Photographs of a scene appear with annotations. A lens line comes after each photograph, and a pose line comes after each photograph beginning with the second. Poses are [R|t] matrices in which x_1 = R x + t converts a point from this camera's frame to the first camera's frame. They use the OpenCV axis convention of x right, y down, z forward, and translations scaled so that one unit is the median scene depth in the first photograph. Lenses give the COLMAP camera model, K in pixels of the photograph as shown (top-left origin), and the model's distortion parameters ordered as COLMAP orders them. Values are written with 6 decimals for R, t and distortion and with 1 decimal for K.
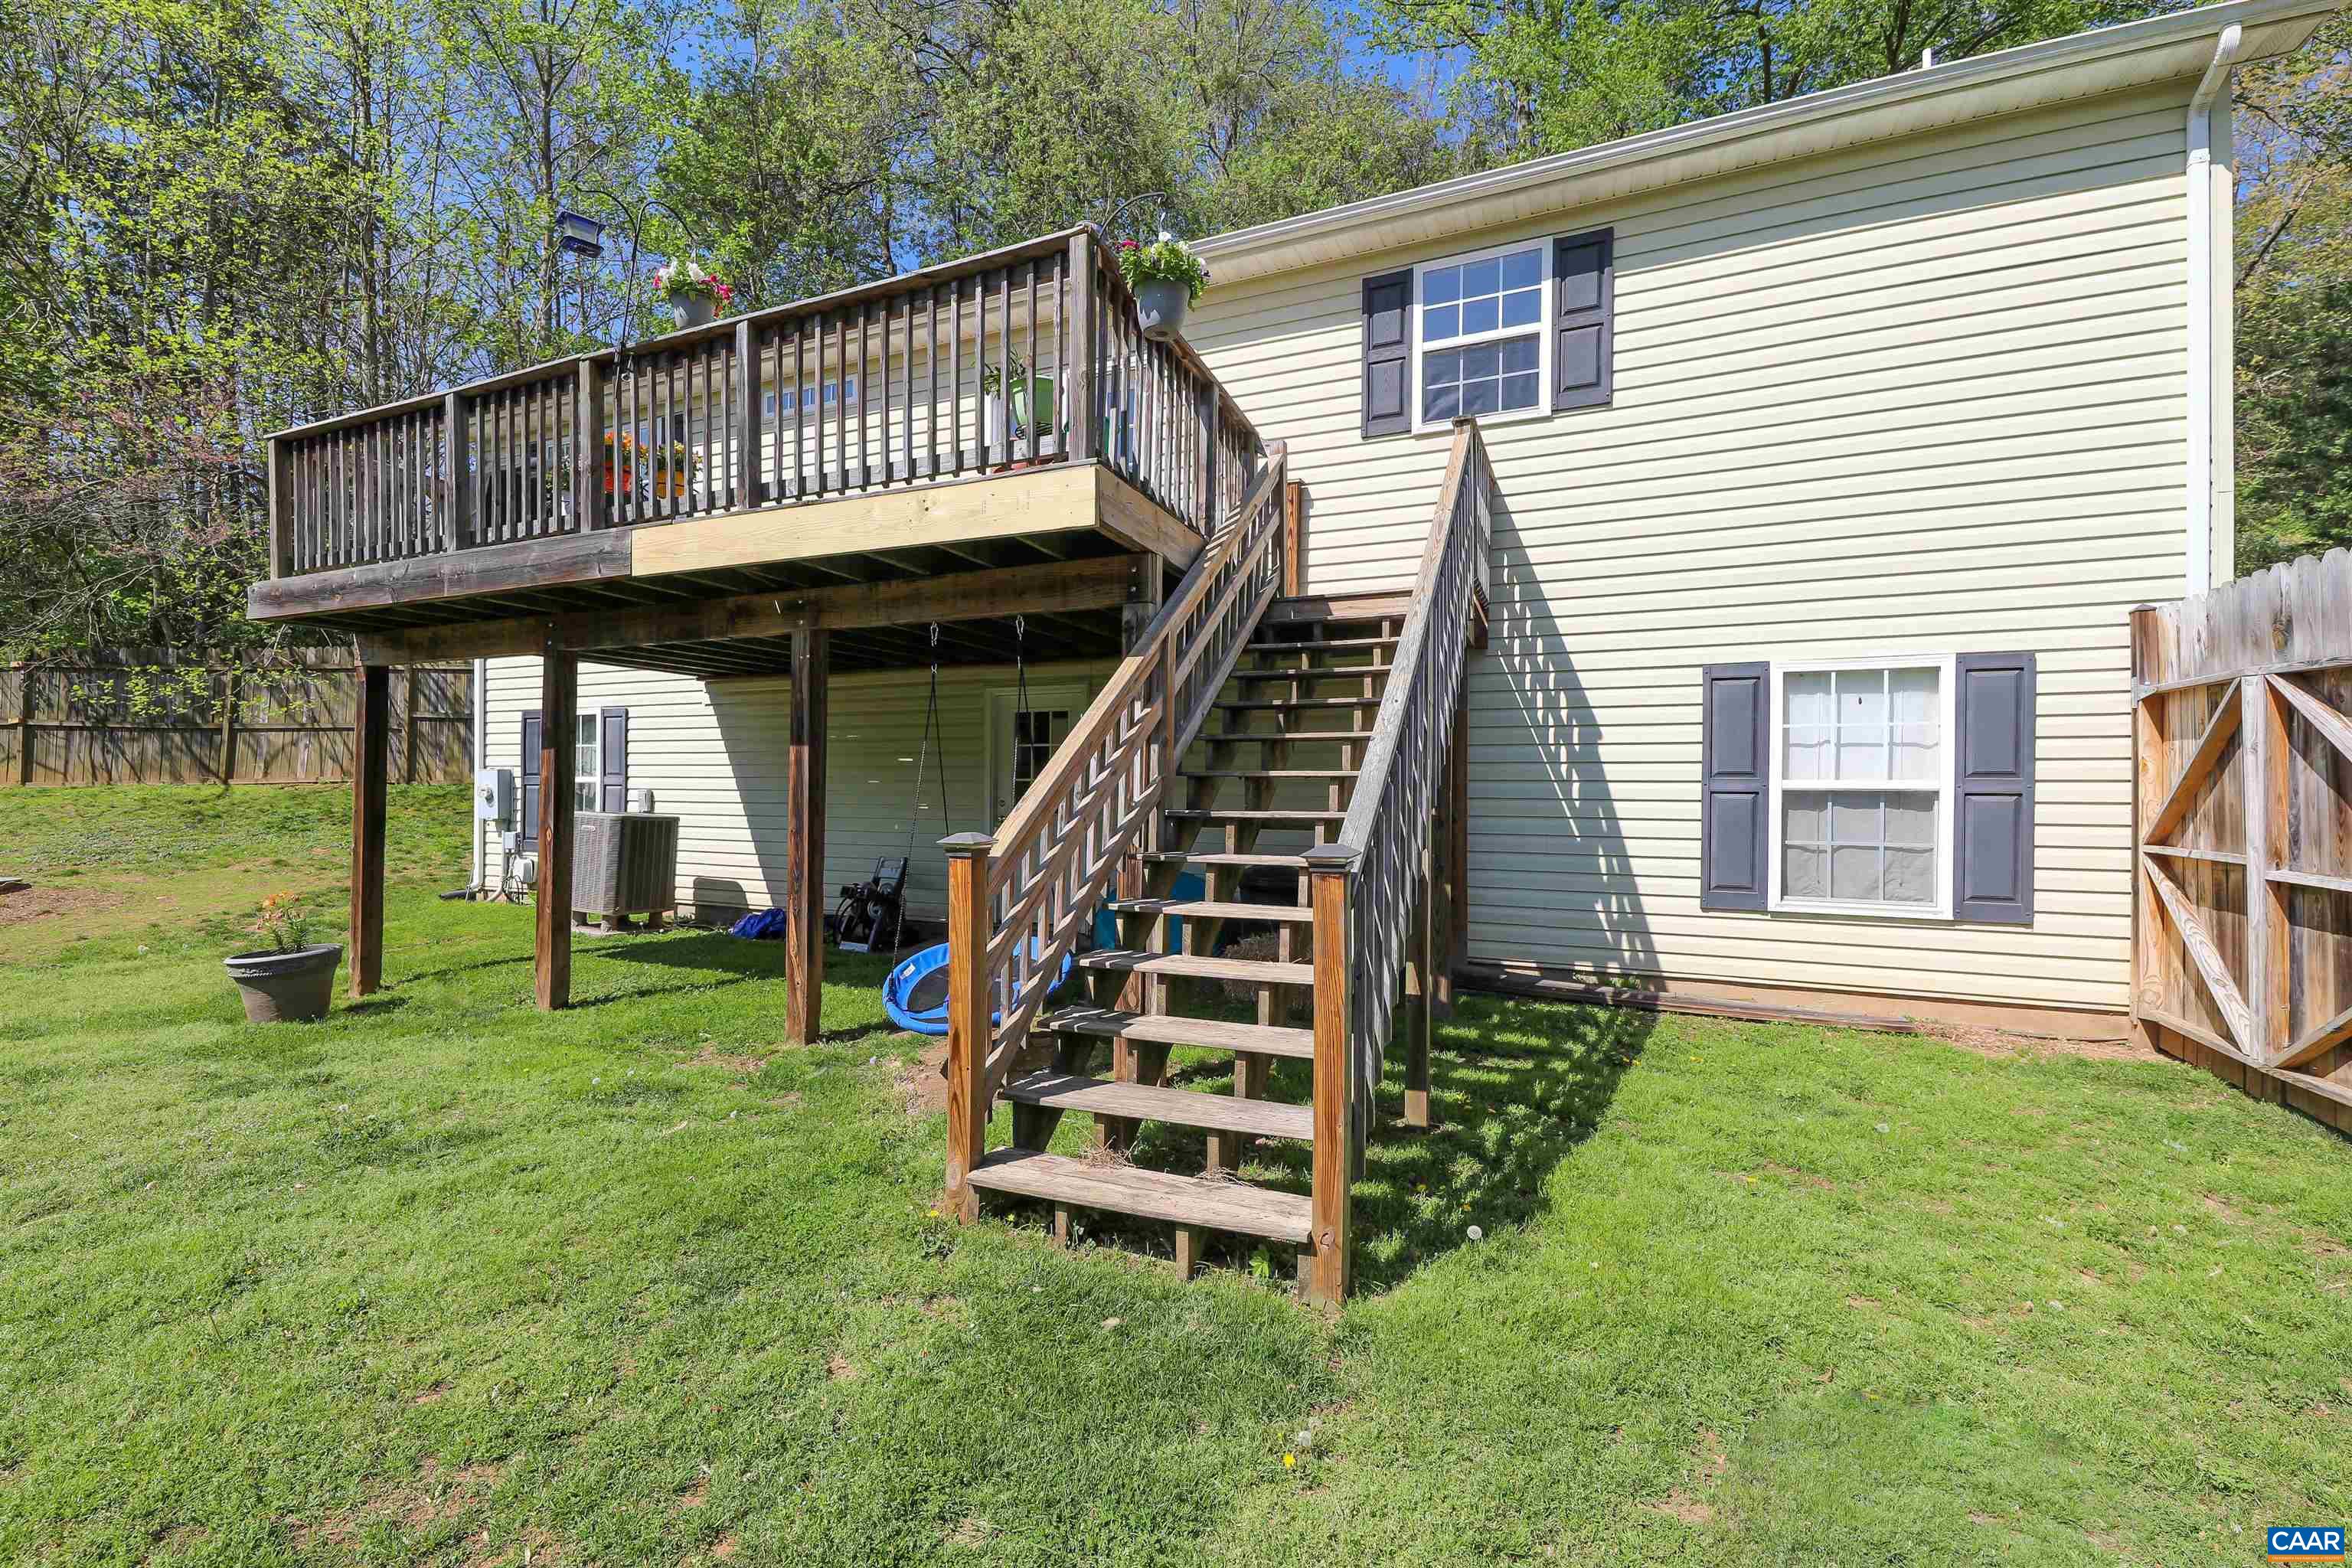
lens RADIAL K [[950.4, 0, 1166.3], [0, 950.4, 781.6], [0, 0, 1]] dist [0.001412, -0.000060]
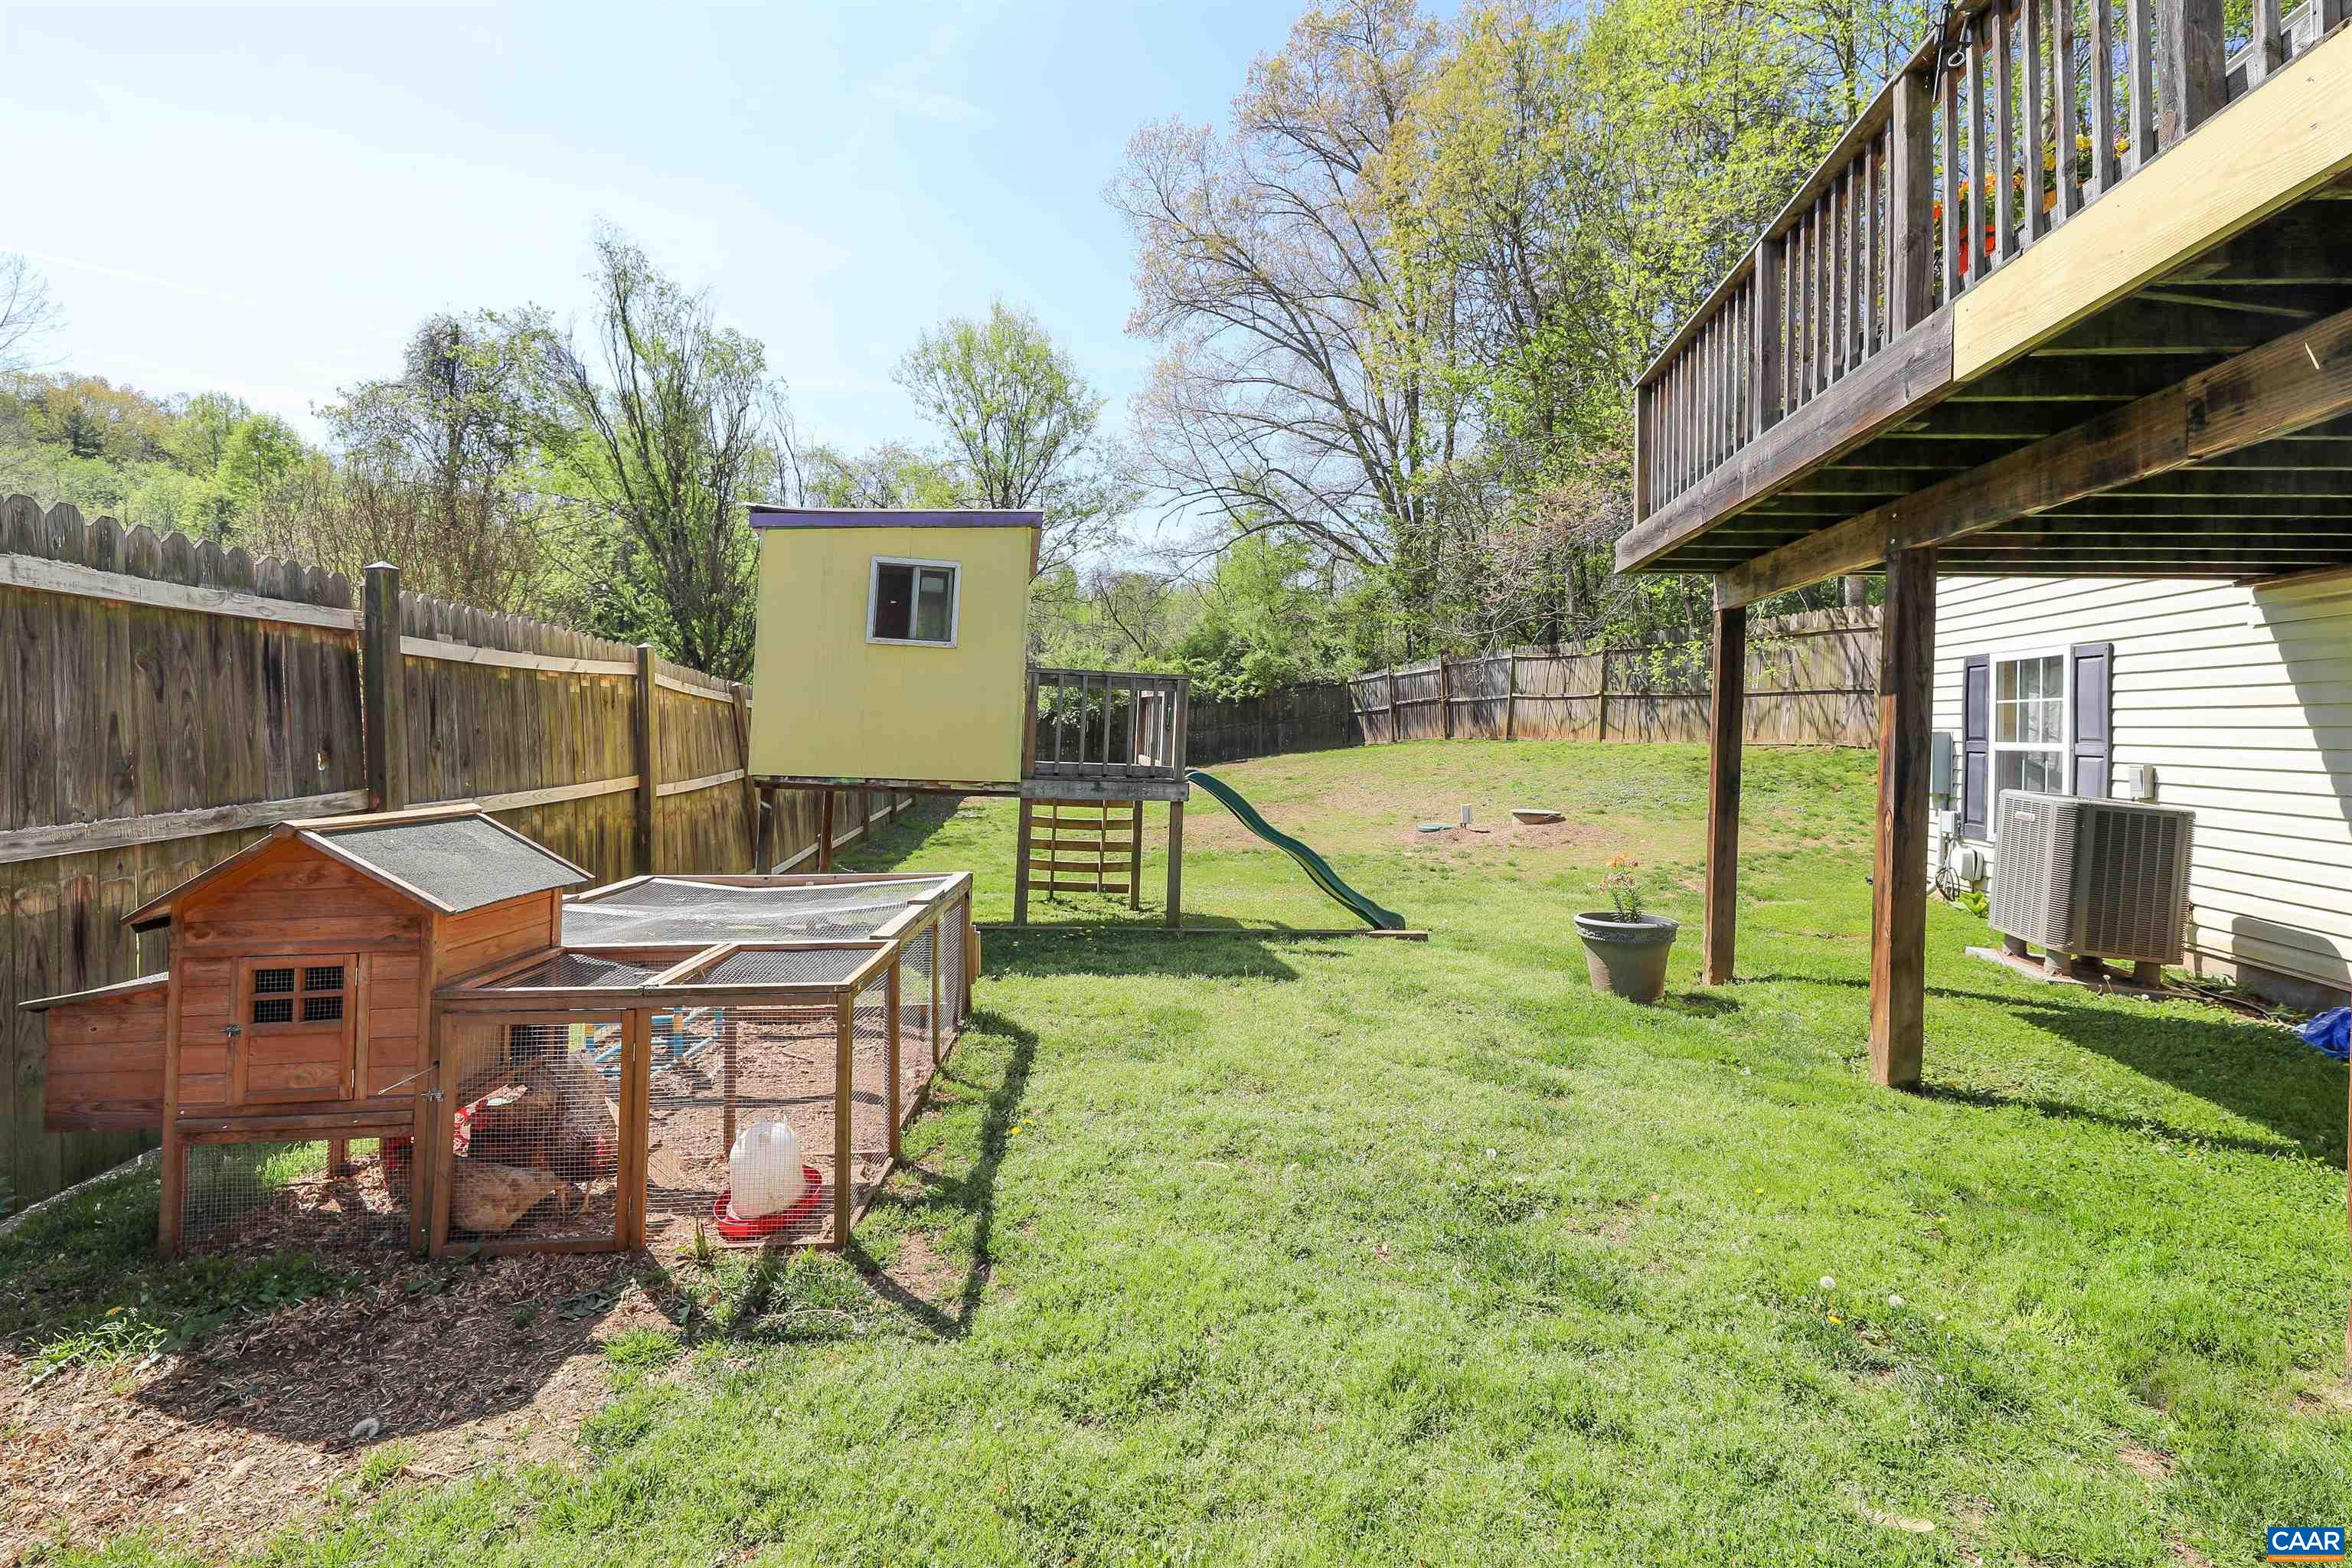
lens RADIAL K [[965.5, 0, 1176.3], [0, 965.5, 685.9], [0, 0, 1]] dist [0.000968, -0.006922]
pose [[0.224724, -0.033522, -0.973846, -0.059006], [-0.030530, 0.998675, -0.041422, 0.001903], [0.973944, 0.039040, 0.223402, 0.222773]]
